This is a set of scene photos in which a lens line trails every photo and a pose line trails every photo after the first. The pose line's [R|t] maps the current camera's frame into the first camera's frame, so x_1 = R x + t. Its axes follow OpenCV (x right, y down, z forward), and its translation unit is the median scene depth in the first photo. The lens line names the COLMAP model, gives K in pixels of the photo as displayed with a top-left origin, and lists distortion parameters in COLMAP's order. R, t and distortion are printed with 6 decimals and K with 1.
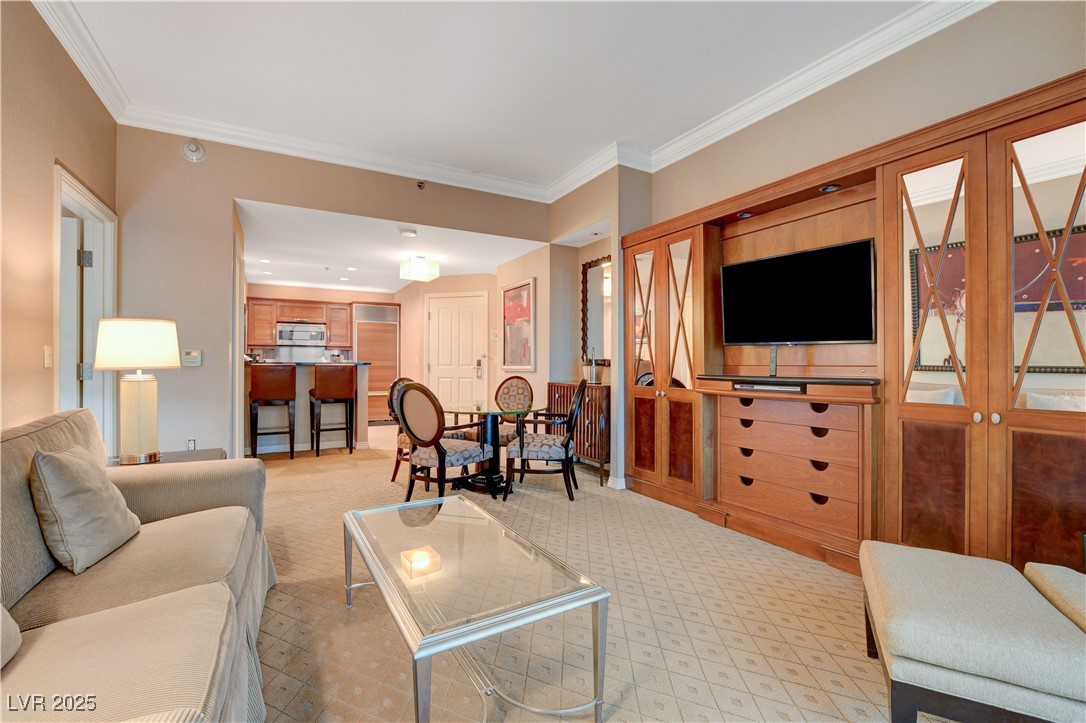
lens RADIAL K [[468.1, 0, 544.3], [0, 468.1, 363.1], [0, 0, 1]] dist [-0.020340, 0.005025]
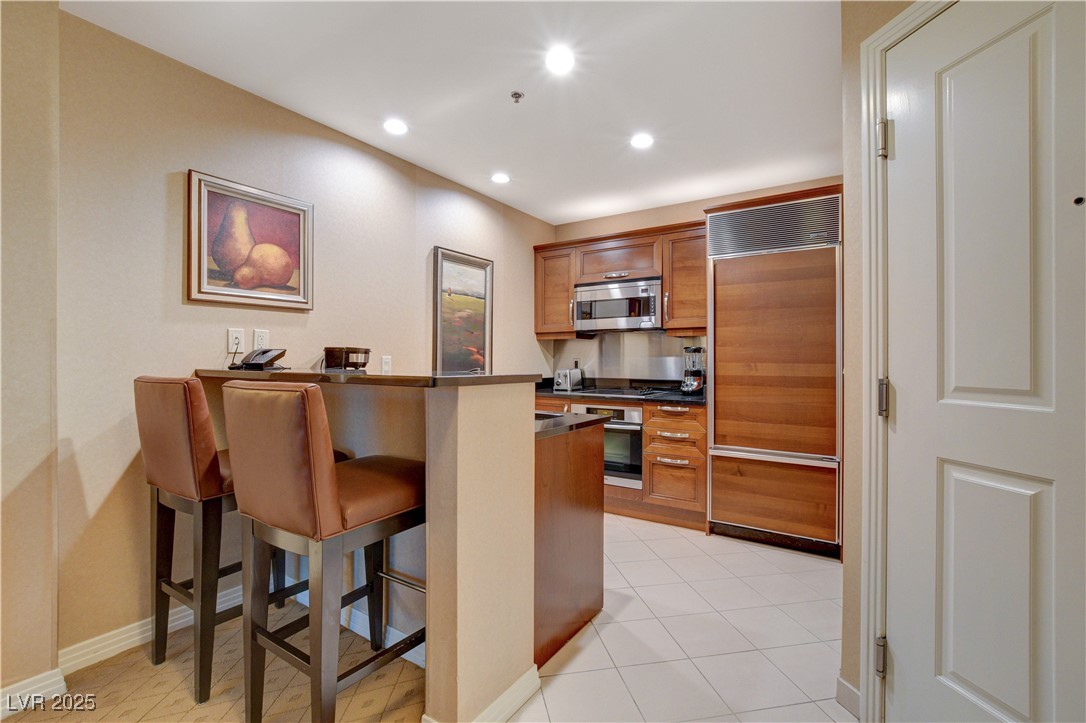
lens RADIAL K [[476.8, 0, 543.7], [0, 476.8, 359.0], [0, 0, 1]] dist [-0.025068, 0.005561]
pose [[0.447884, -0.003611, -0.894084, -0.272430], [-0.001850, 0.999986, -0.004966, -0.013005], [0.894090, 0.003878, 0.447871, 1.590540]]
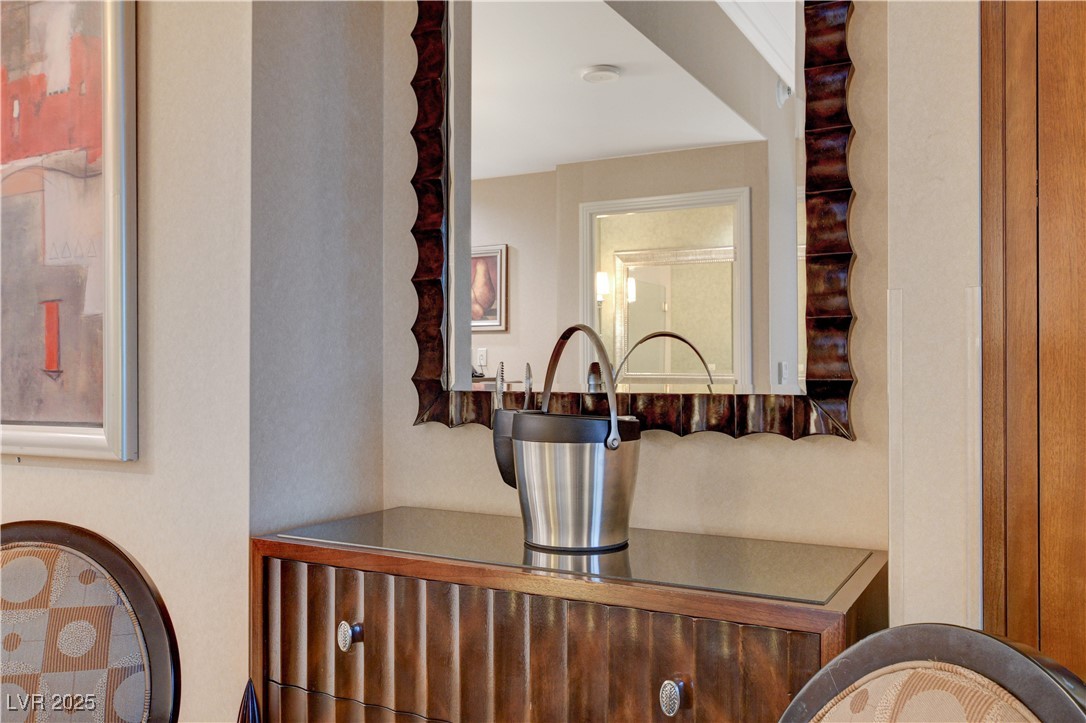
lens RADIAL K [[884.2, 0, 544.6], [0, 884.2, 362.1], [0, 0, 1]] dist [-0.000443, 0.000604]
pose [[0.851505, -0.003786, 0.524332, -0.095994], [0.004899, 0.999988, -0.000736, -0.026941], [-0.524323, 0.003196, 0.851513, 0.985596]]
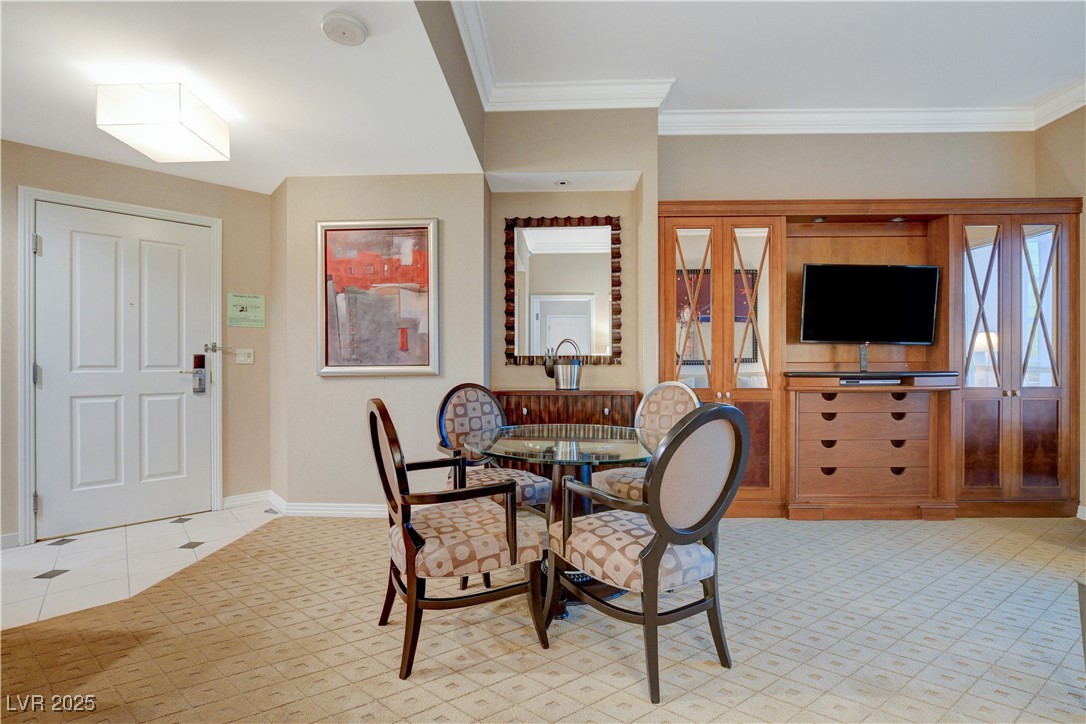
lens RADIAL K [[490.9, 0, 547.8], [0, 490.9, 359.1], [0, 0, 1]] dist [-0.014744, 0.000688]
pose [[0.527775, -0.004348, 0.849373, -0.745728], [0.003053, 0.999990, 0.003222, -0.006521], [-0.849379, 0.000893, 0.527783, 0.838672]]
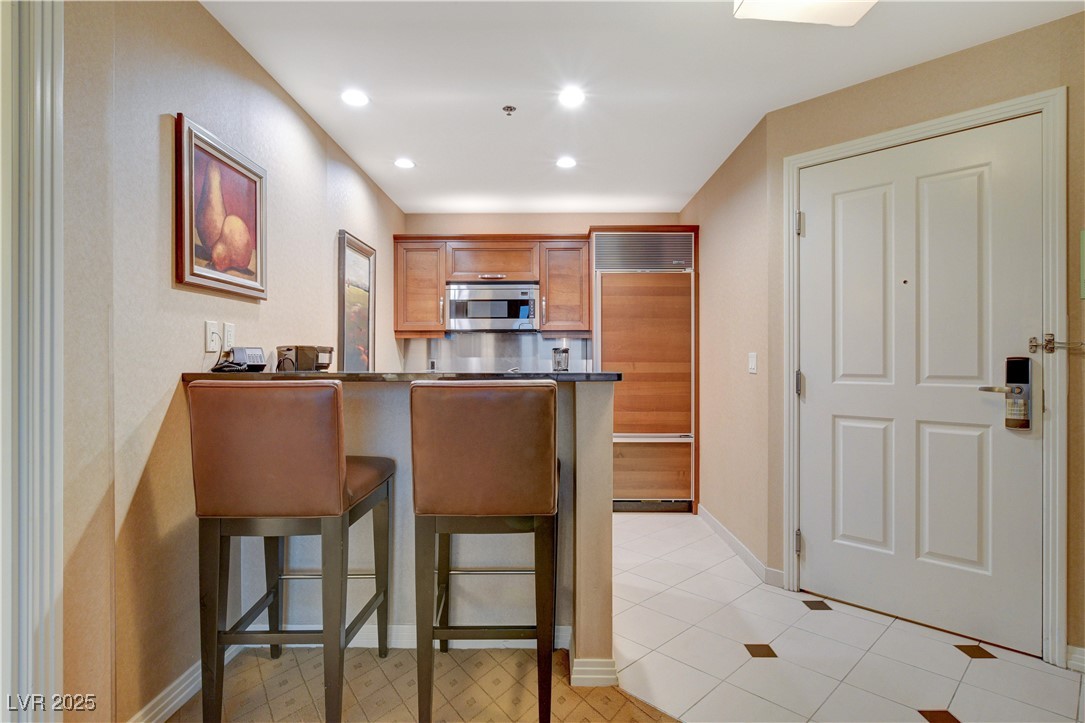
lens RADIAL K [[559.5, 0, 545.5], [0, 559.5, 360.0], [0, 0, 1]] dist [-0.002780, 0.000366]
pose [[0.866101, -0.004694, -0.499848, -0.418199], [0.003284, 0.999988, -0.003700, -0.011714], [0.499859, 0.001563, 0.866105, 1.178691]]
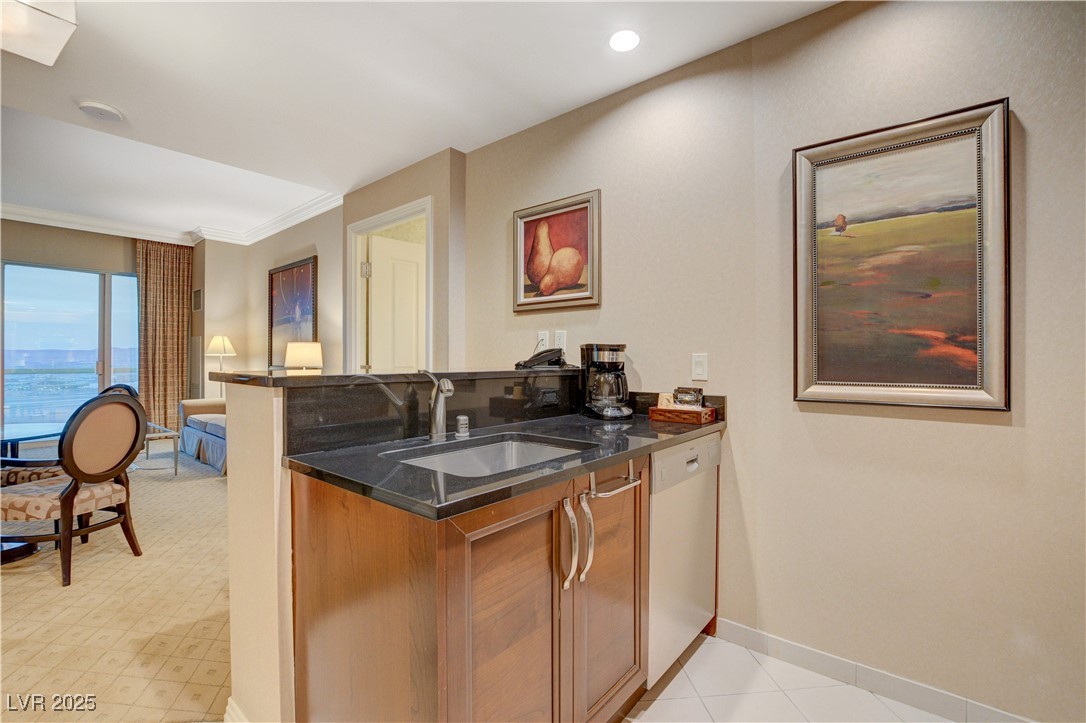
lens RADIAL K [[479.8, 0, 542.5], [0, 479.8, 358.7], [0, 0, 1]] dist [-0.025963, 0.000550]
pose [[-0.937995, -0.002820, -0.346636, -0.755623], [-0.003007, 0.999995, 0.000003, -0.014413], [0.346635, 0.001045, -0.938000, 2.182923]]
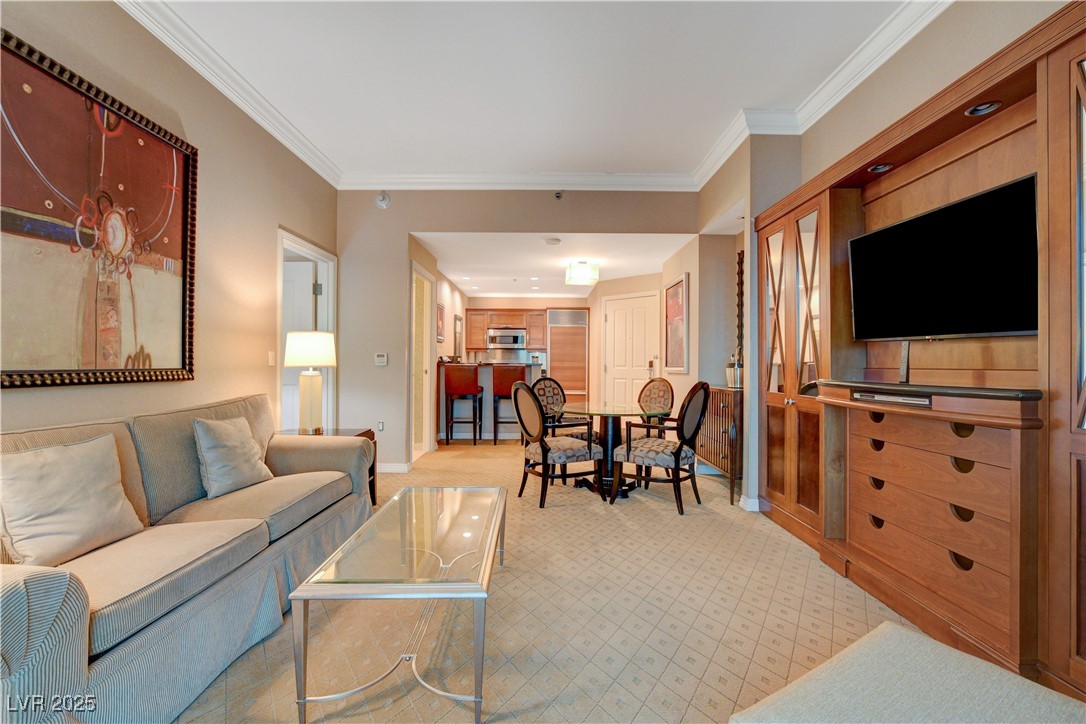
lens RADIAL K [[470.7, 0, 547.9], [0, 470.7, 363.4], [0, 0, 1]] dist [-0.015514, 0.000218]
pose [[0.874662, 0.003093, -0.484723, 0.292029], [-0.004153, 0.999991, -0.001114, 0.000169], [0.484715, 0.002988, 0.874667, 0.072405]]
